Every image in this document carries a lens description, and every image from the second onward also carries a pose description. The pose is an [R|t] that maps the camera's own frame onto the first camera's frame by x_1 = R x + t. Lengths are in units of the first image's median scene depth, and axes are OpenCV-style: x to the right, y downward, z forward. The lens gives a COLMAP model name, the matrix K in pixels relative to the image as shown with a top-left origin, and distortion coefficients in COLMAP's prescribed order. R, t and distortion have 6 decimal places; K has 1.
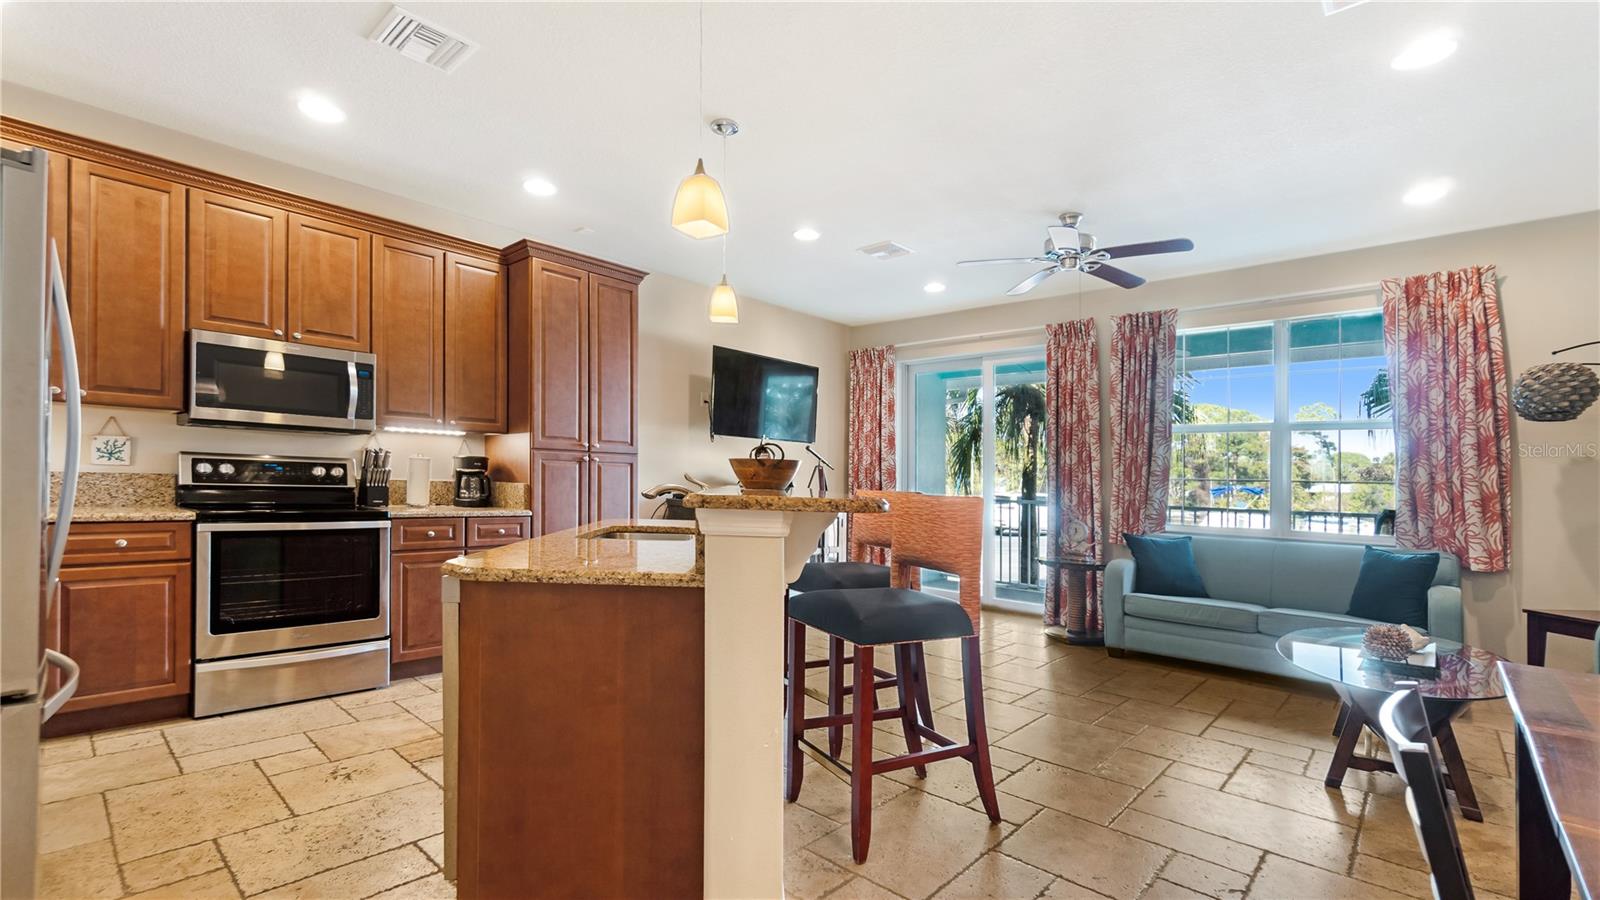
lens RADIAL K [[702.2, 0, 813.1], [0, 702.2, 507.7], [0, 0, 1]] dist [0.006603, -0.002055]
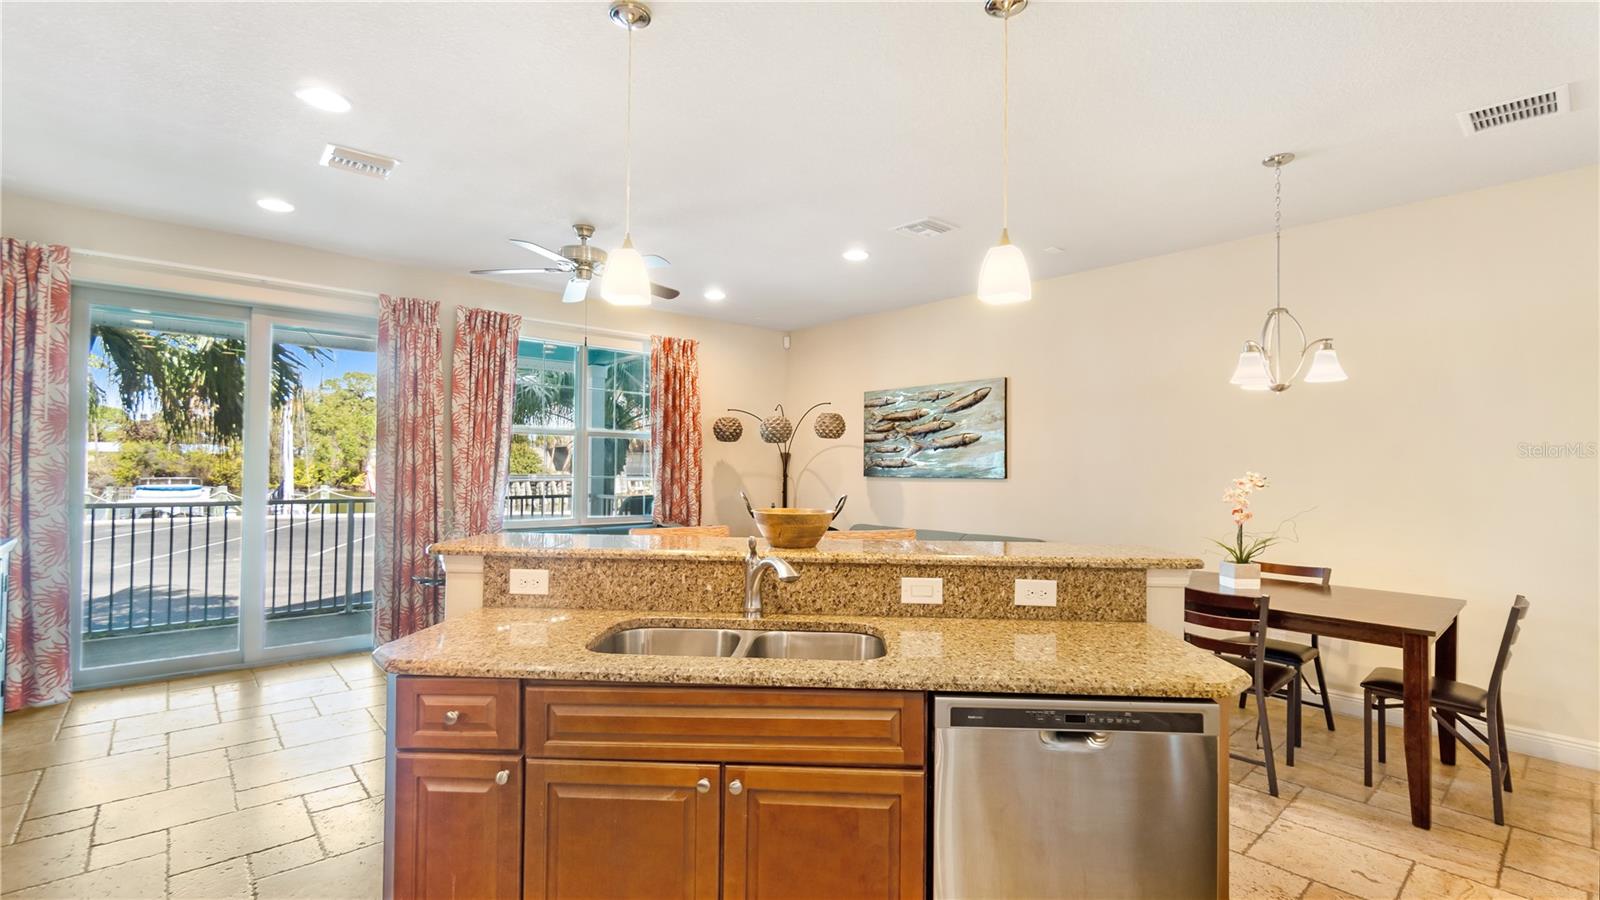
lens RADIAL K [[702.2, 0, 800.6], [0, 702.2, 447.3], [0, 0, 1]] dist [0.006603, -0.002055]
pose [[0.126669, 0.000806, 0.991945, -0.650620], [0.023389, 0.999719, -0.003799, -0.103352], [-0.991669, 0.023682, 0.126615, 0.638427]]
